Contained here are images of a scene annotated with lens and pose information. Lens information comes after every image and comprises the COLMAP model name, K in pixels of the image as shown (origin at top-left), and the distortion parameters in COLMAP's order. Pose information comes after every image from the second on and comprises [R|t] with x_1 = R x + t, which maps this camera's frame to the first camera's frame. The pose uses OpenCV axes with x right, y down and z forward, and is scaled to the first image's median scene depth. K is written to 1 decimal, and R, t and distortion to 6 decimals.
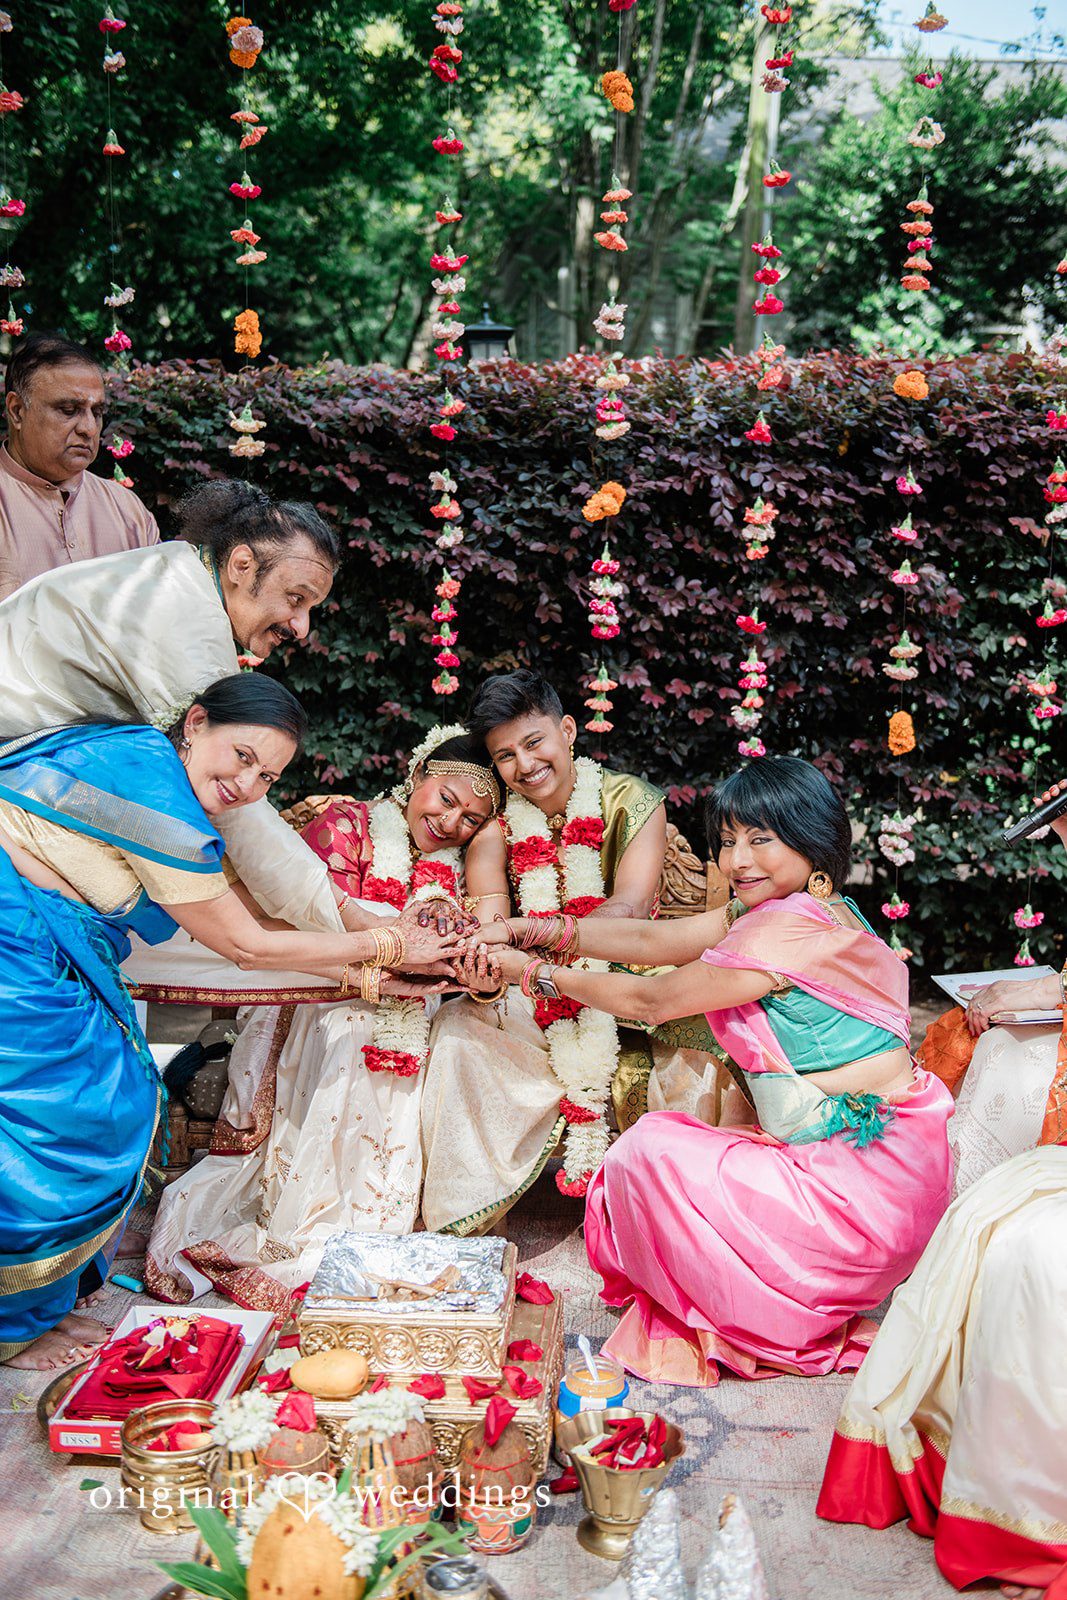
lens RADIAL K [[1814.1, 0, 533.5], [0, 1814.1, 800.0], [0, 0, 1]] dist [0.072216, -0.003304]
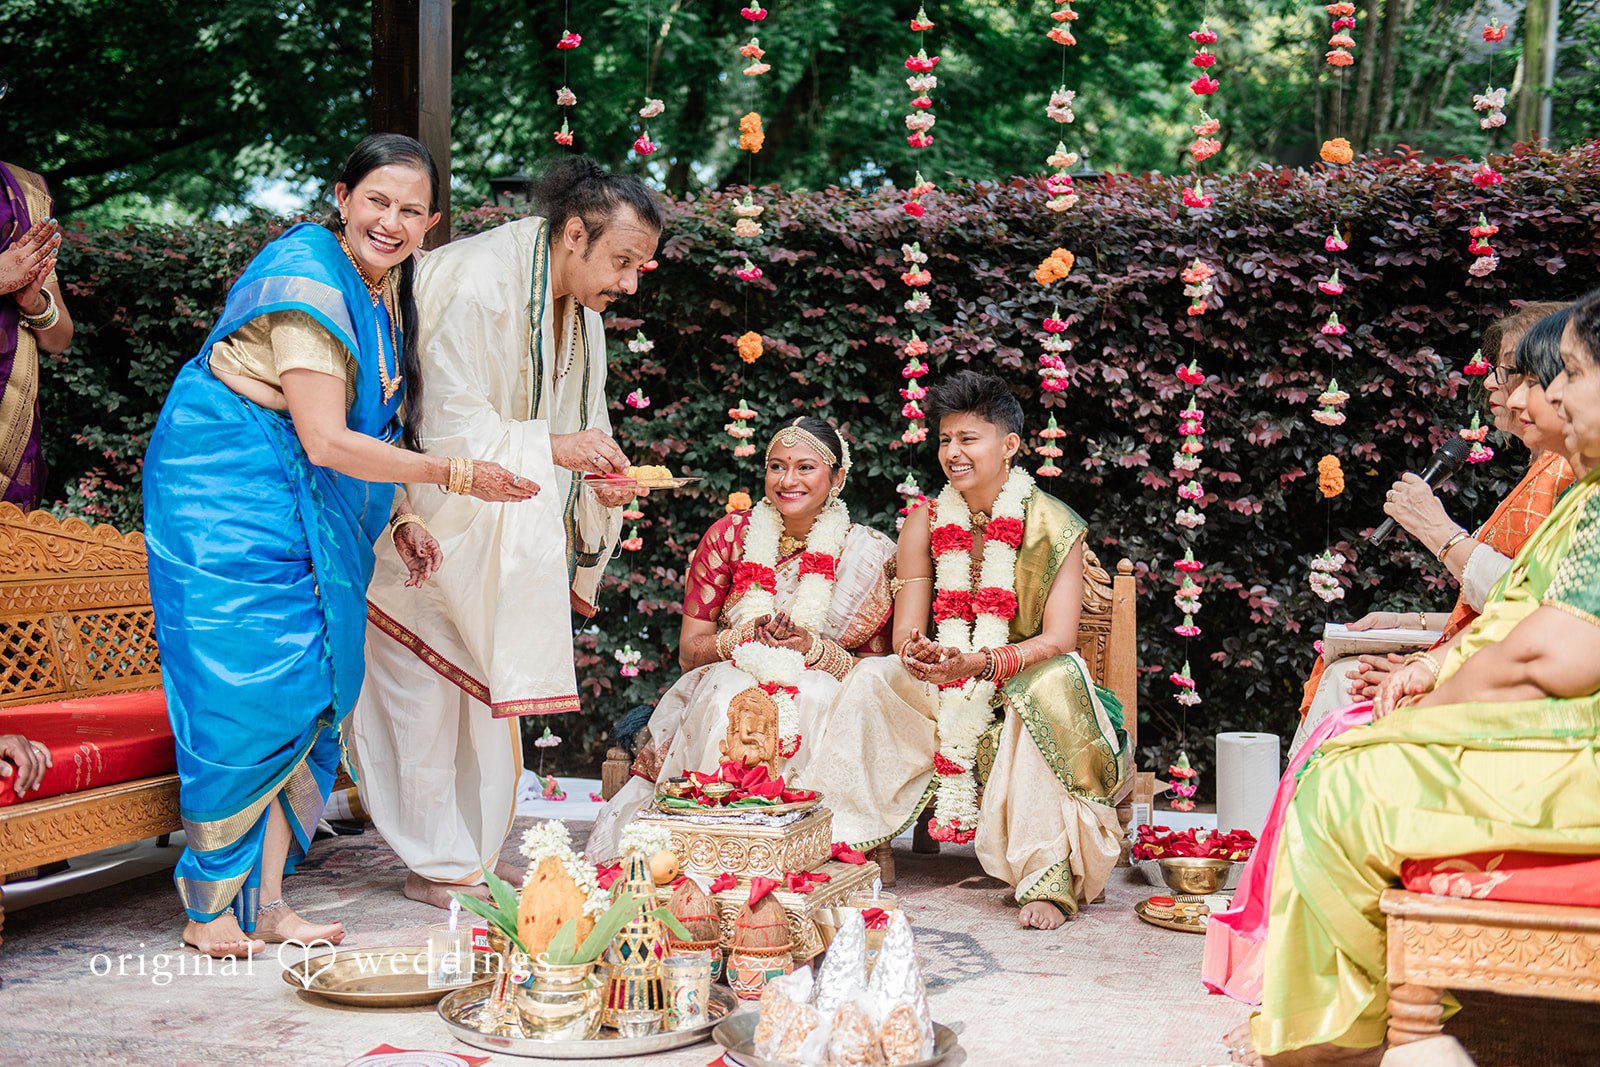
lens RADIAL K [[2036.5, 0, 800.0], [0, 2036.5, 533.5], [0, 0, 1]] dist [0.102187, 0.050163]
pose [[0.967805, 0.012677, -0.251380, 0.167226], [-0.043434, 0.992160, -0.117185, 0.122033], [0.247924, 0.124330, 0.960768, -0.172621]]
